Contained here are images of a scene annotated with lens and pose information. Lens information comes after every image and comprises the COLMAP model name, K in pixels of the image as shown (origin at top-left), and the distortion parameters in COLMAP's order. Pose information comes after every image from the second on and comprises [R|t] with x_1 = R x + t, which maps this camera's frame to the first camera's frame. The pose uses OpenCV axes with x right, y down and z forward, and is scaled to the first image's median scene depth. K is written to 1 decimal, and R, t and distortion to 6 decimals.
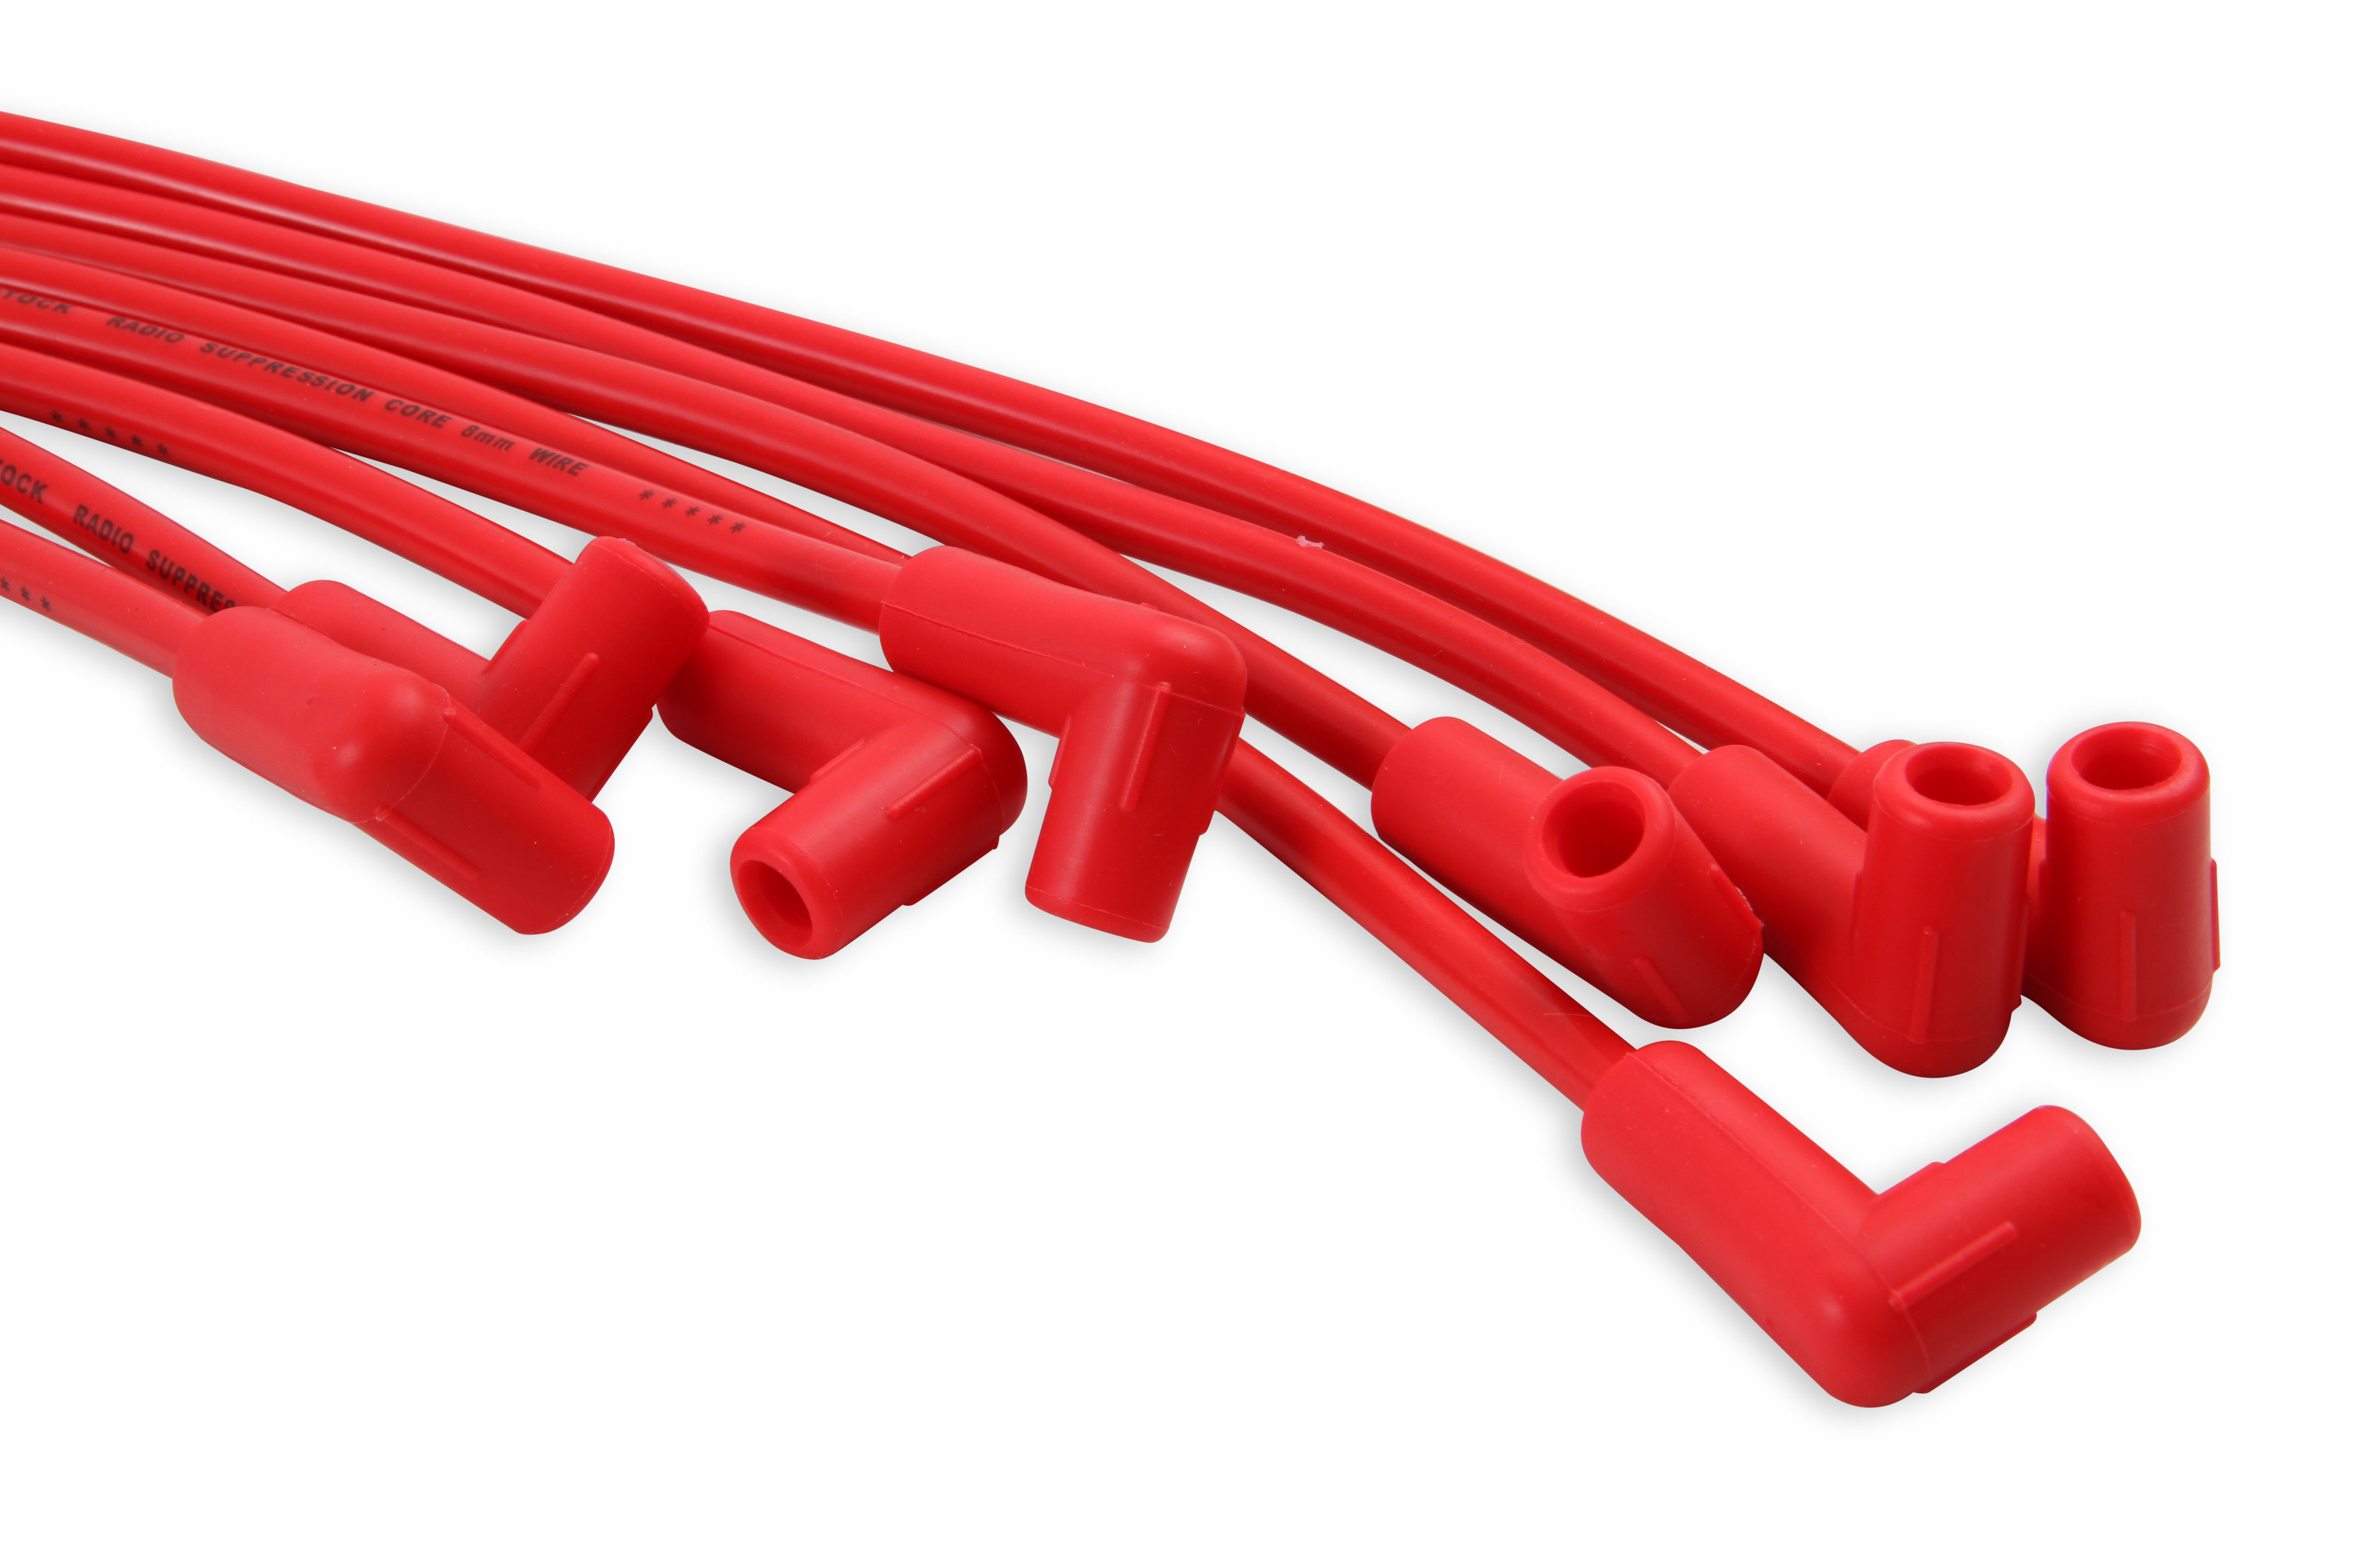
lens RADIAL K [[5670.3, 0, 1180.6], [0, 5670.3, 784.3], [0, 0, 1]] dist [0.001283, 0.000000]
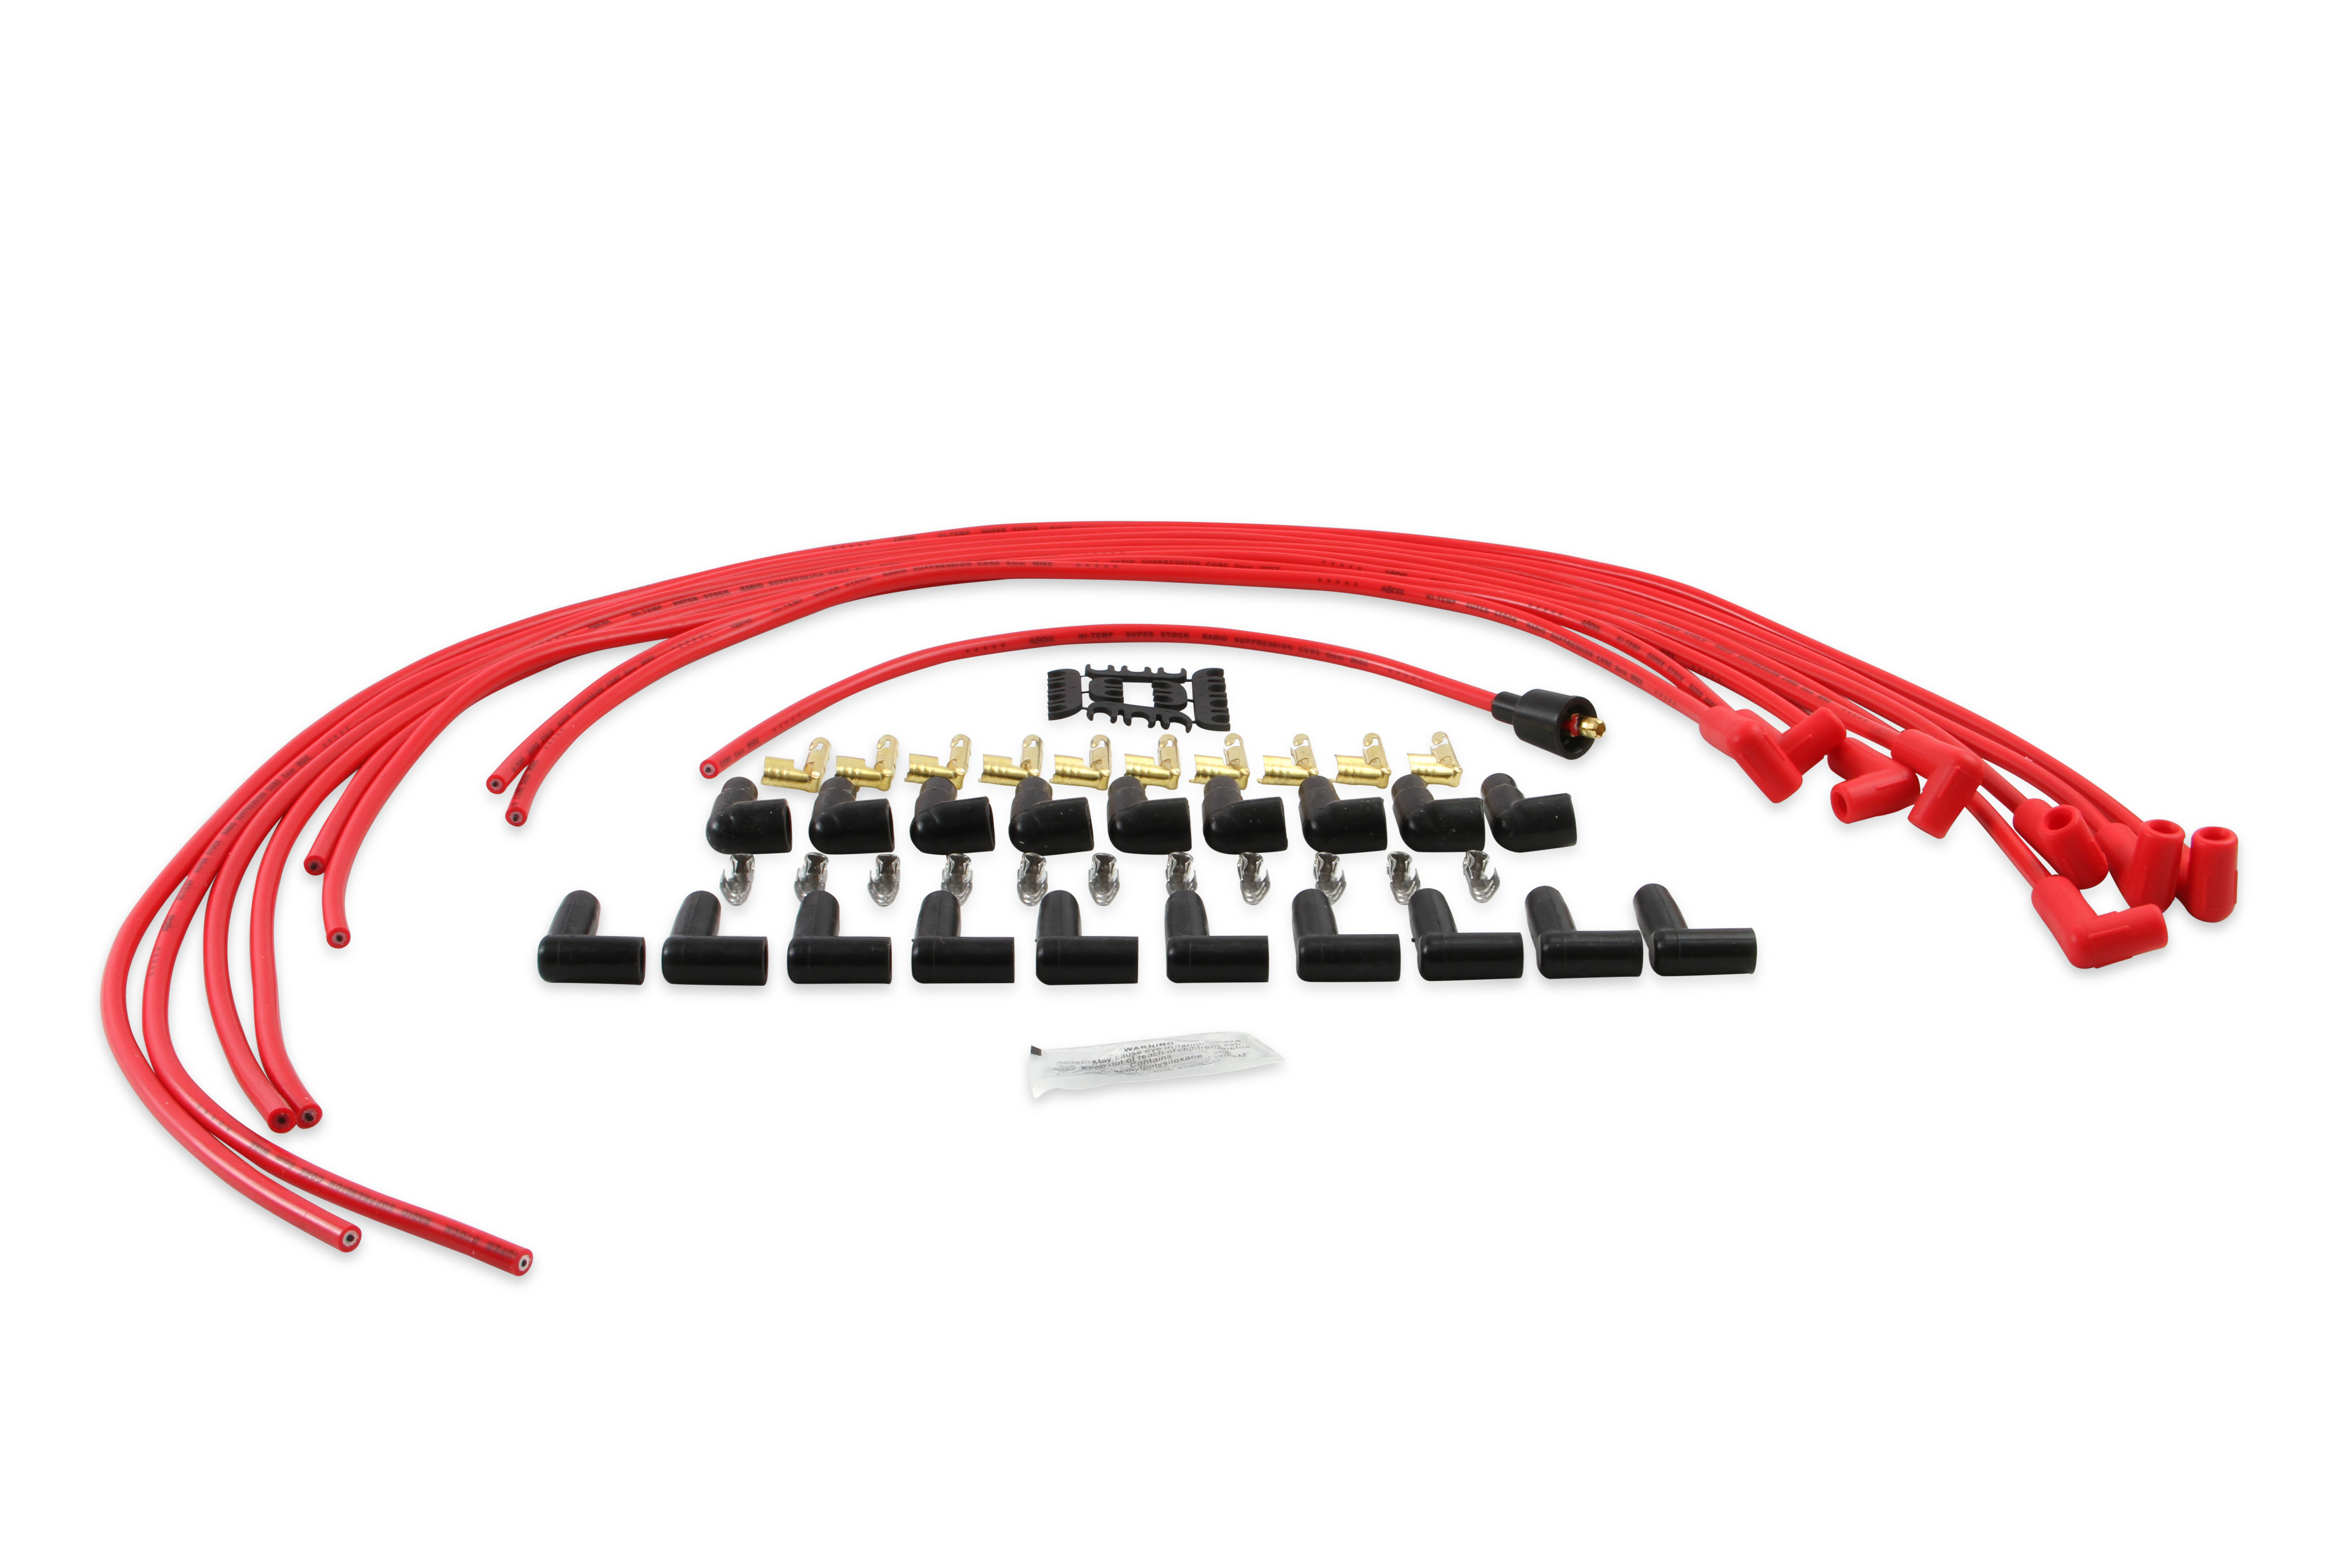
lens RADIAL K [[2926.3, 0, 1172.2], [0, 2926.3, 786.8], [0, 0, 1]] dist [0.007960, 0.000000]
pose [[0.896957, 0.199593, -0.394500, 0.288916], [-0.241845, 0.968465, -0.059890, 0.228553], [0.370106, 0.149127, 0.916942, -0.919227]]
